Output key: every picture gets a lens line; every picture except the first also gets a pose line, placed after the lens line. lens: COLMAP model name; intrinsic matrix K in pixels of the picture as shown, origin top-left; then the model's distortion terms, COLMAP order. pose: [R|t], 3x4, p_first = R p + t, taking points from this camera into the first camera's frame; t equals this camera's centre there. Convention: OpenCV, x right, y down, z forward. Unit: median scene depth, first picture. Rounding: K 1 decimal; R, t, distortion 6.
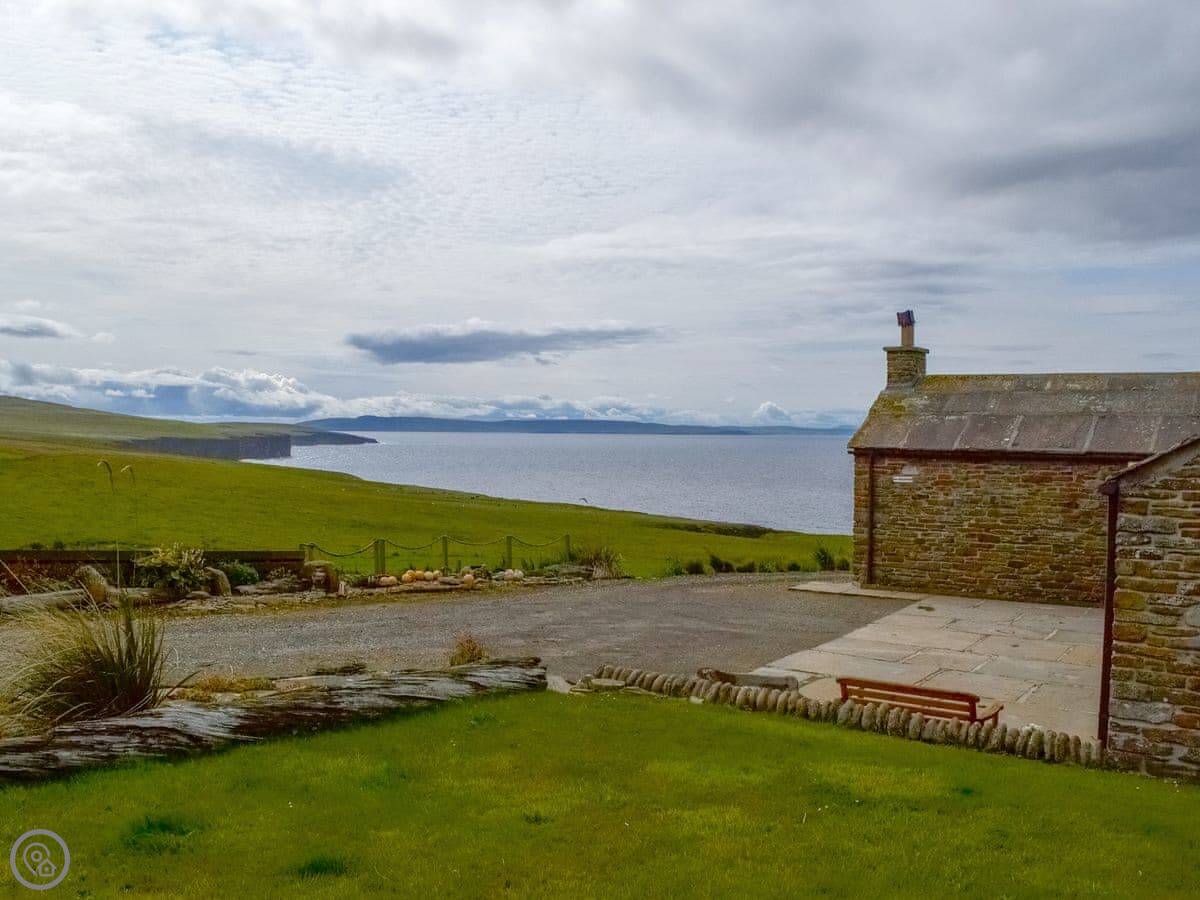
lens RADIAL K [[1066.7, 0, 591.7], [0, 1066.7, 474.0], [0, 0, 1]] dist [-0.064991, 0.003211]
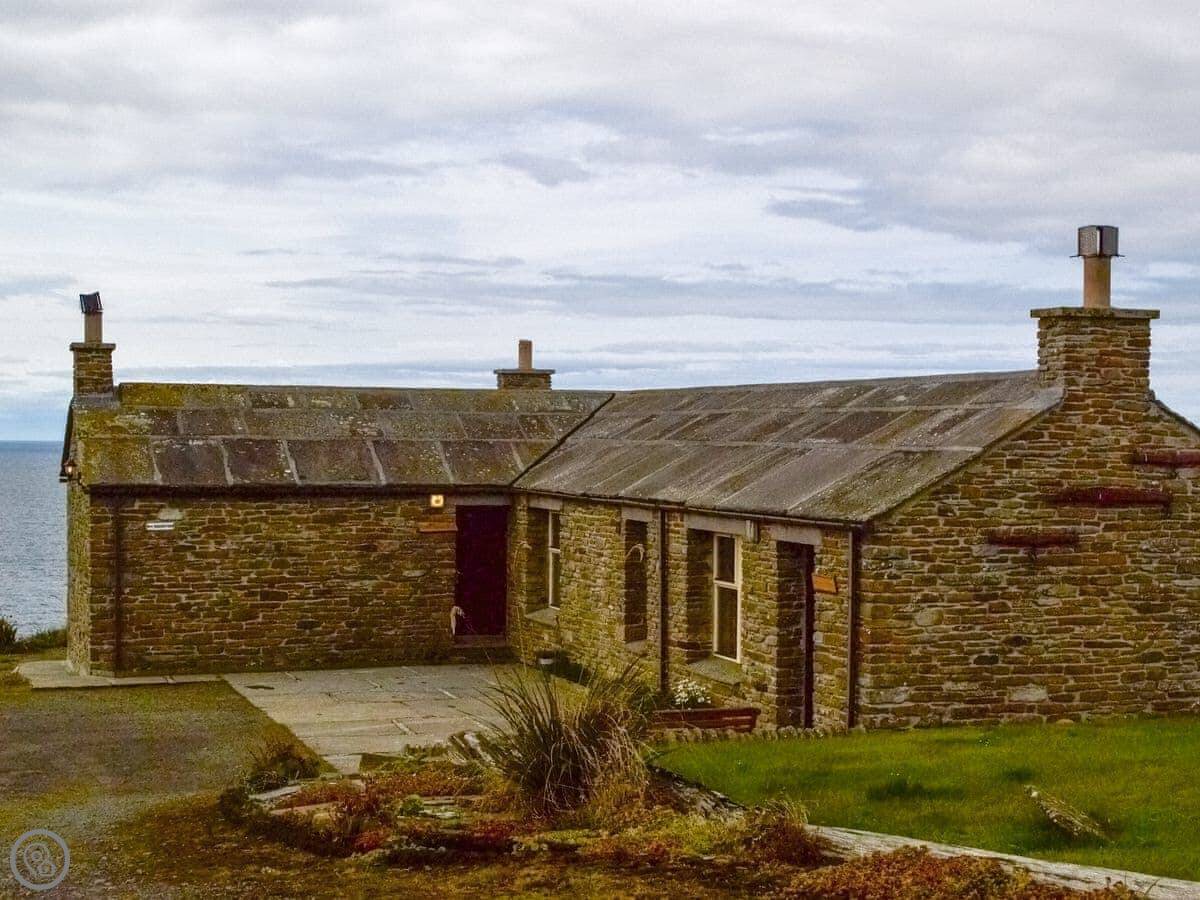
lens RADIAL K [[1908.0, 0, 597.3], [0, 1908.0, 456.2], [0, 0, 1]] dist [-0.003560, 0.000000]
pose [[0.595360, -0.013937, 0.803338, -0.620506], [0.031357, 0.999491, -0.005899, -0.027367], [-0.802847, 0.028702, 0.595494, -0.055240]]
